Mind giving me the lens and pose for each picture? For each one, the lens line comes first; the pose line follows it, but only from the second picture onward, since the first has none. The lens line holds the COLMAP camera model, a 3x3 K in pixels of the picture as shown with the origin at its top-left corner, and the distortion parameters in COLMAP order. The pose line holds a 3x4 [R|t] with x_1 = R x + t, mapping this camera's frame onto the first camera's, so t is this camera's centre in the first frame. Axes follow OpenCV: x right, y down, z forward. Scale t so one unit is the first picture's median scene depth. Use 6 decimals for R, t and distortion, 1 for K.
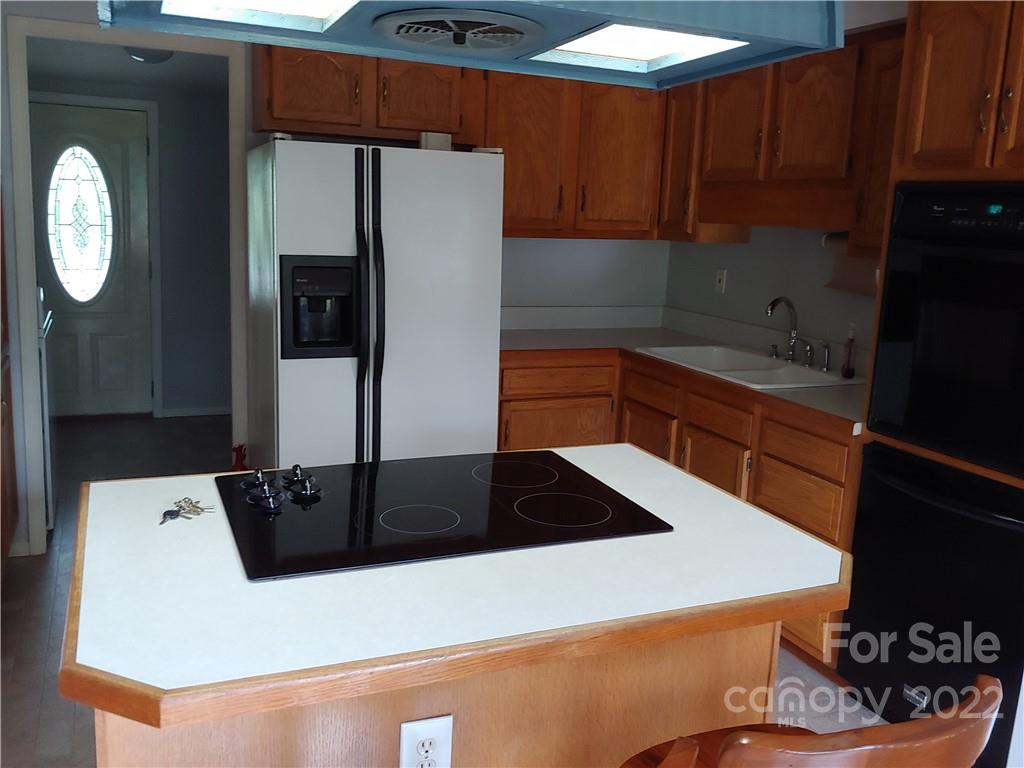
lens RADIAL K [[908.3, 0, 512.0], [0, 908.3, 384.0], [0, 0, 1]] dist [0.054934, -0.005933]
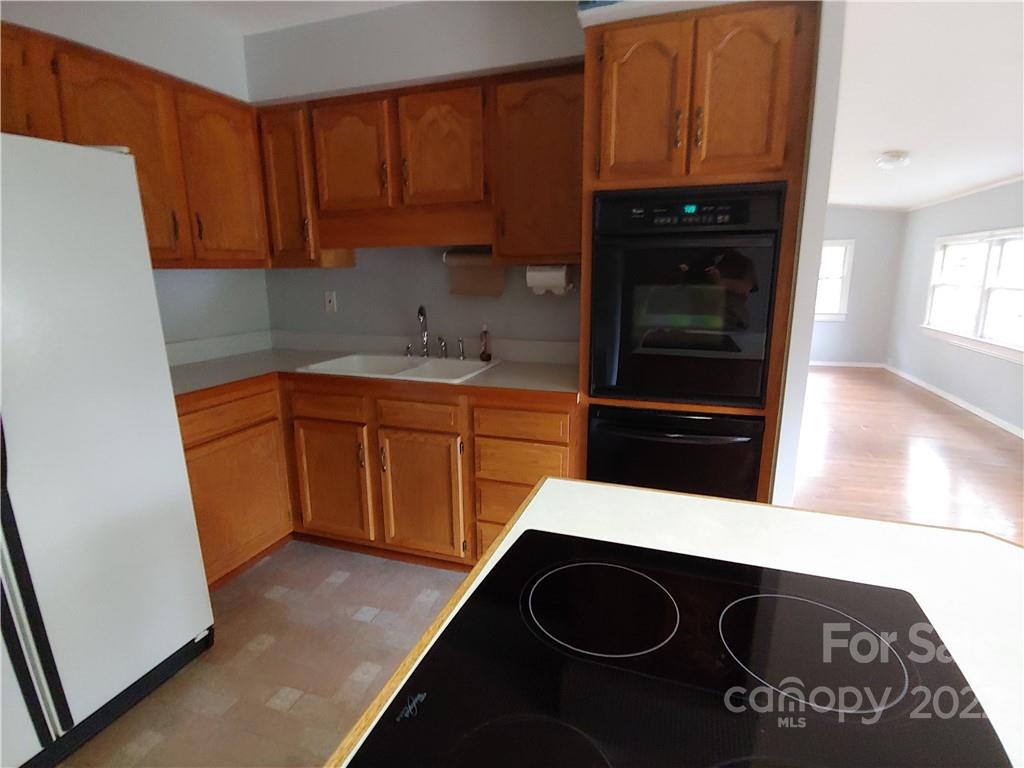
lens RADIAL K [[511.8, 0, 512.0], [0, 511.8, 384.0], [0, 0, 1]] dist [-0.001378, 0.000453]
pose [[0.674788, -0.203454, 0.709414, -0.127883], [0.178033, 0.977737, 0.111063, -0.047048], [-0.716216, 0.051355, 0.695986, 0.442412]]
